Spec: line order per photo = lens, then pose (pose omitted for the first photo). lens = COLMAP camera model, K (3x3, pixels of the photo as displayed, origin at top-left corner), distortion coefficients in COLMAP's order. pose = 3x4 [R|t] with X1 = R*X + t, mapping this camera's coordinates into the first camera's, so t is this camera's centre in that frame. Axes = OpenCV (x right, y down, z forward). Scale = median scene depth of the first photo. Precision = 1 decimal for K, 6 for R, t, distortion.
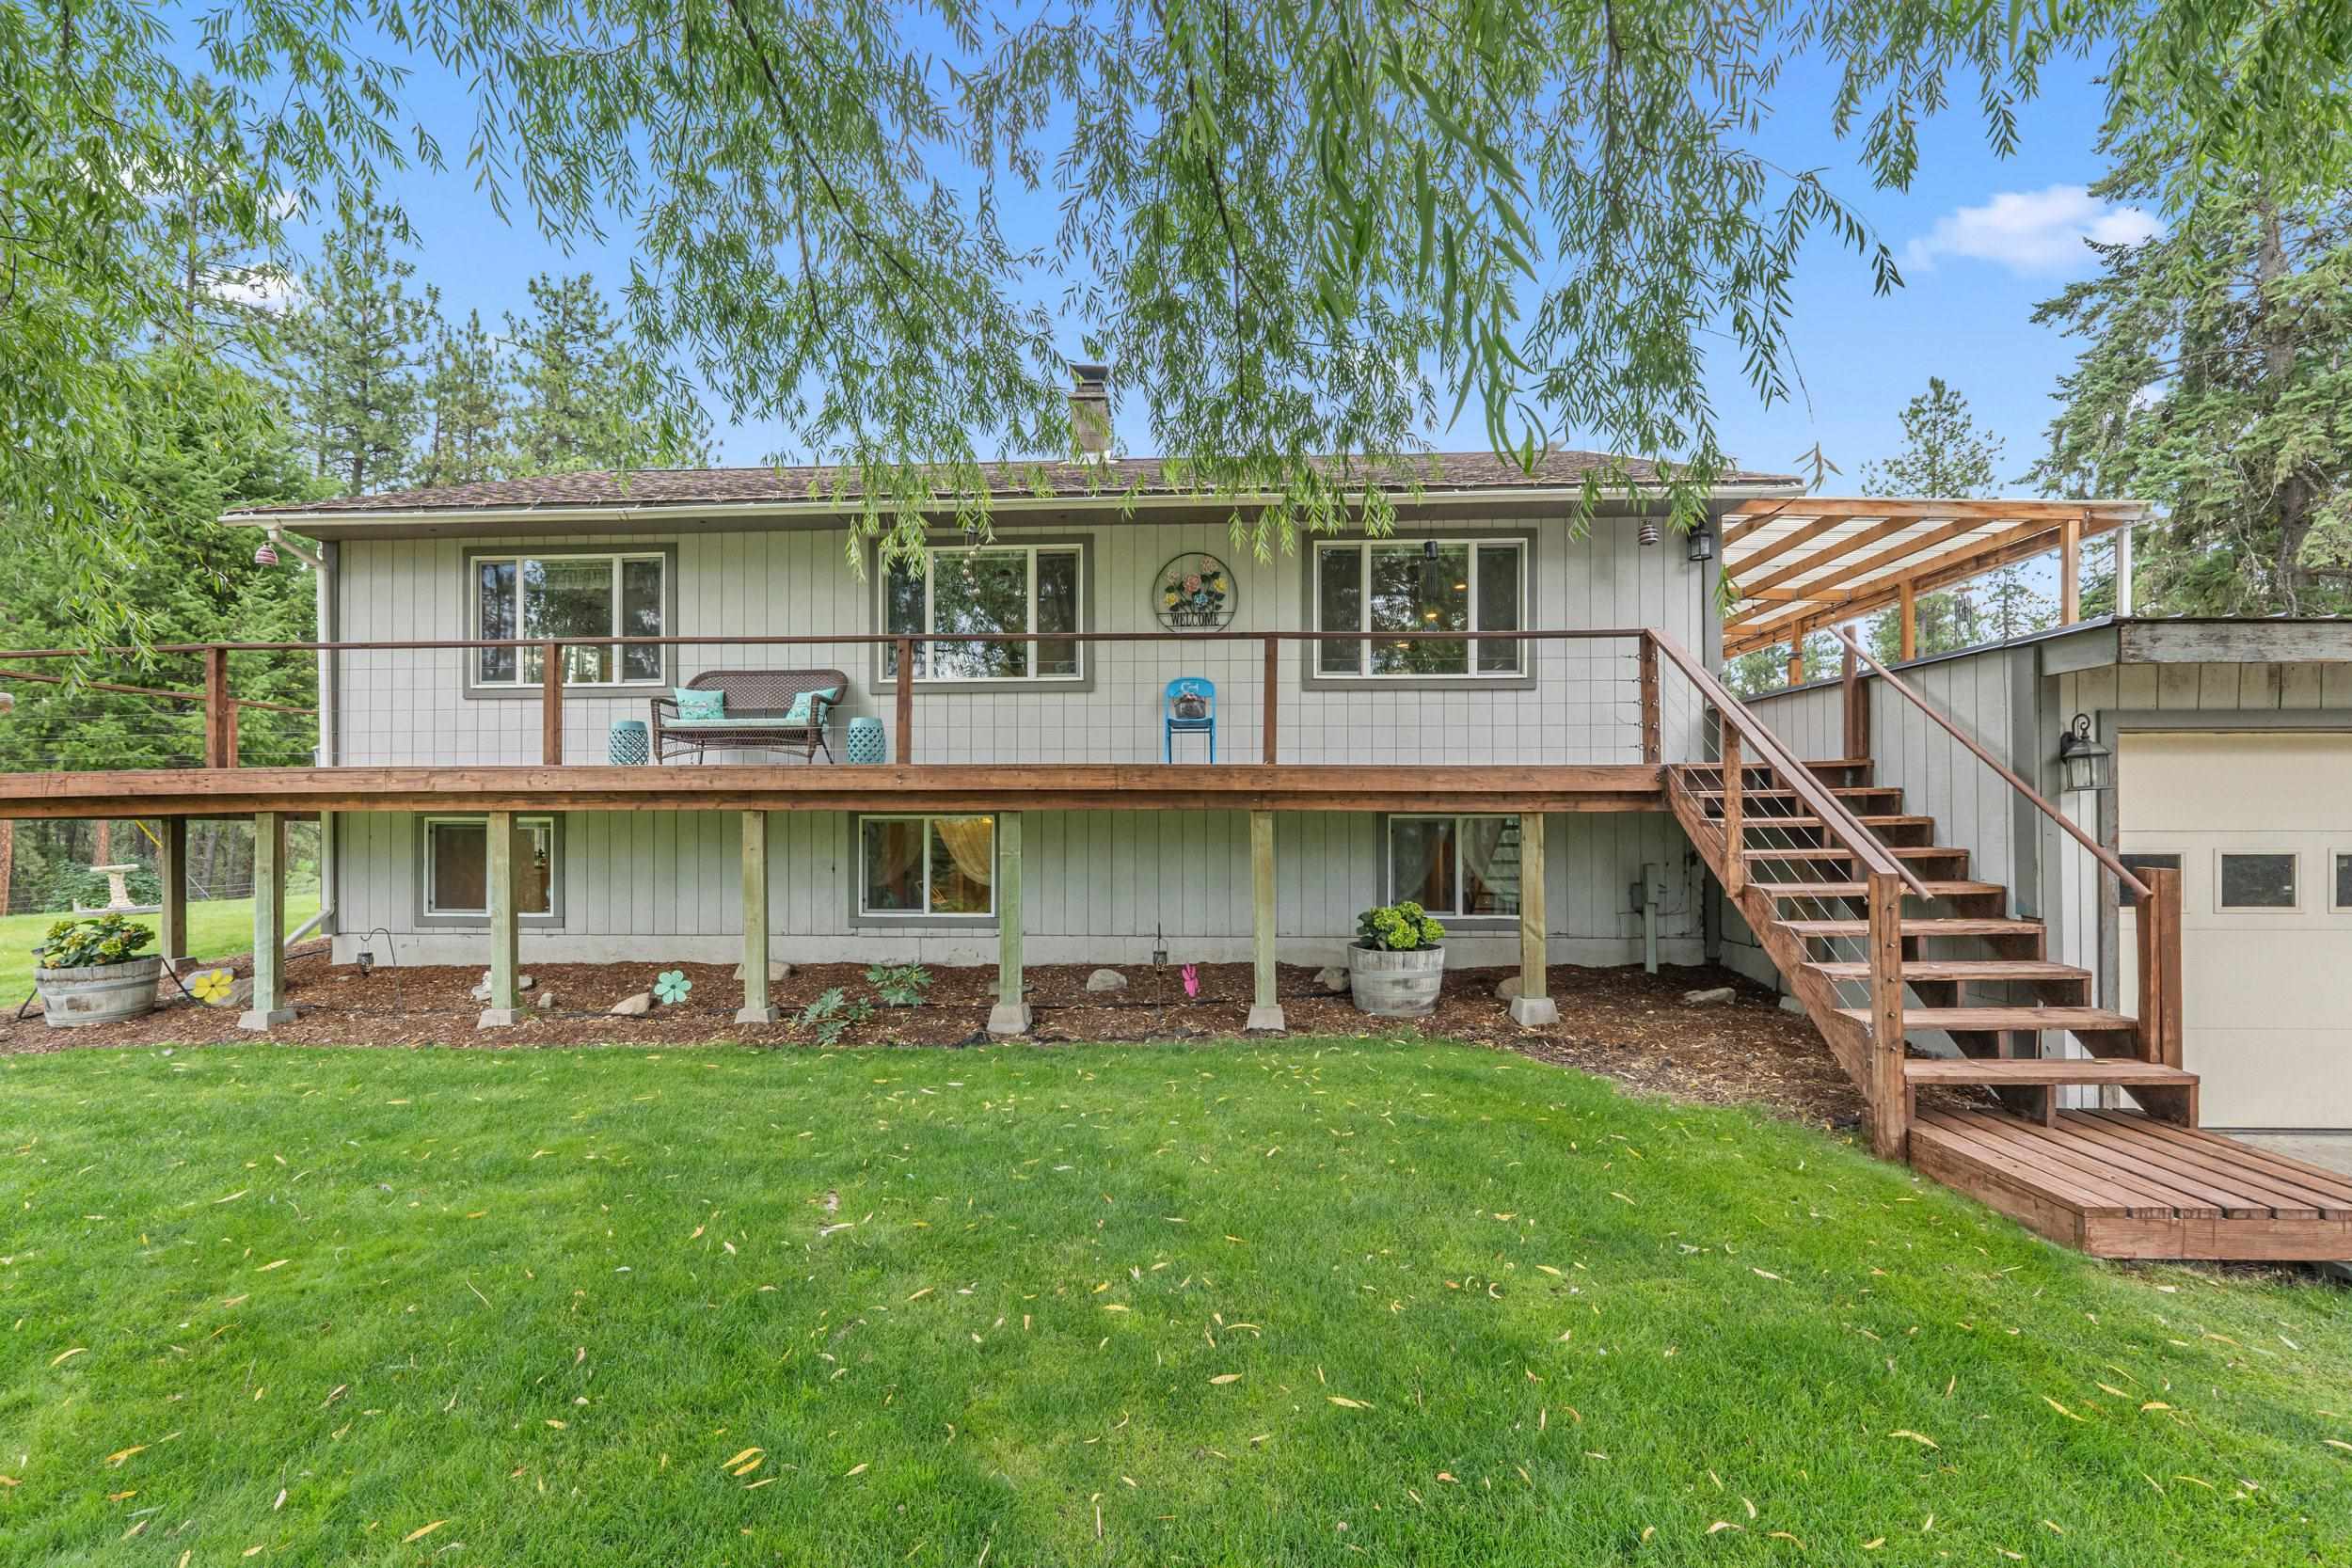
lens RADIAL K [[1008.2, 0, 1171.1], [0, 1008.2, 765.2], [0, 0, 1]] dist [-0.002498, -0.000762]
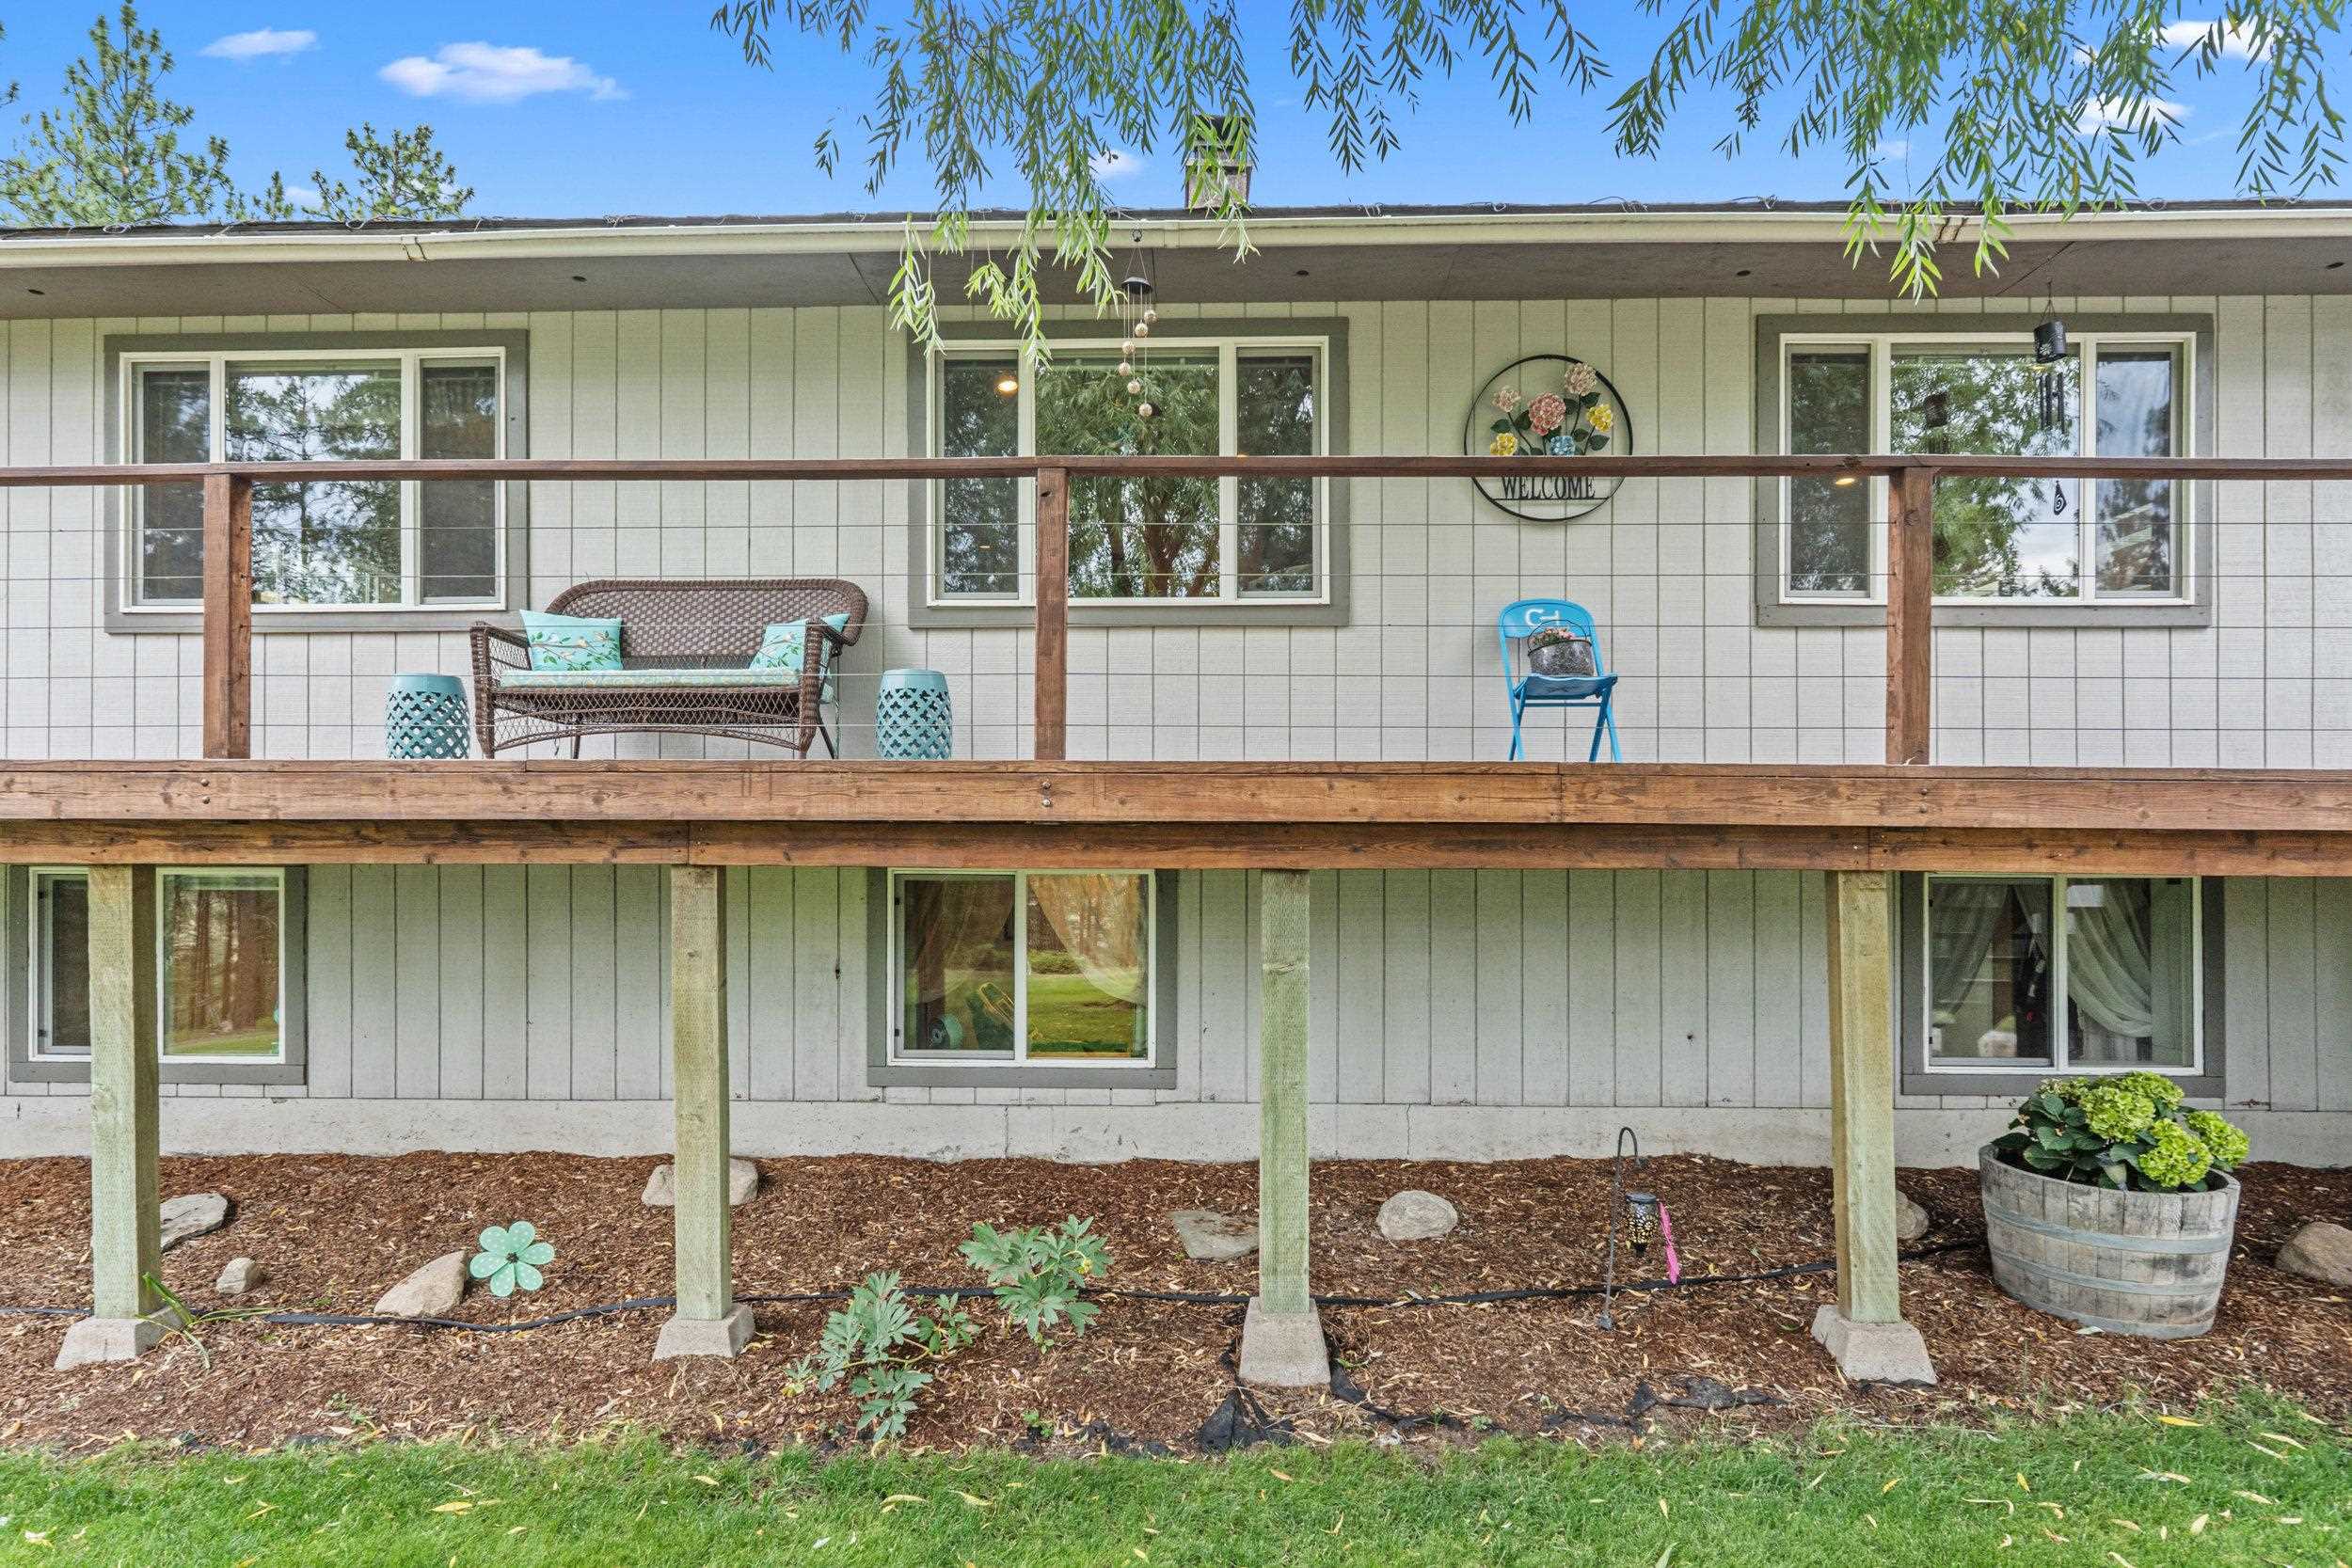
lens RADIAL K [[1261.0, 0, 1181.4], [0, 1261.0, 800.5], [0, 0, 1]] dist [-0.001776, 0.001642]
pose [[0.999945, 0.005018, 0.009245, -0.176754], [-0.005155, 0.999876, 0.014881, 0.006236], [-0.009169, -0.014928, 0.999847, 0.381927]]
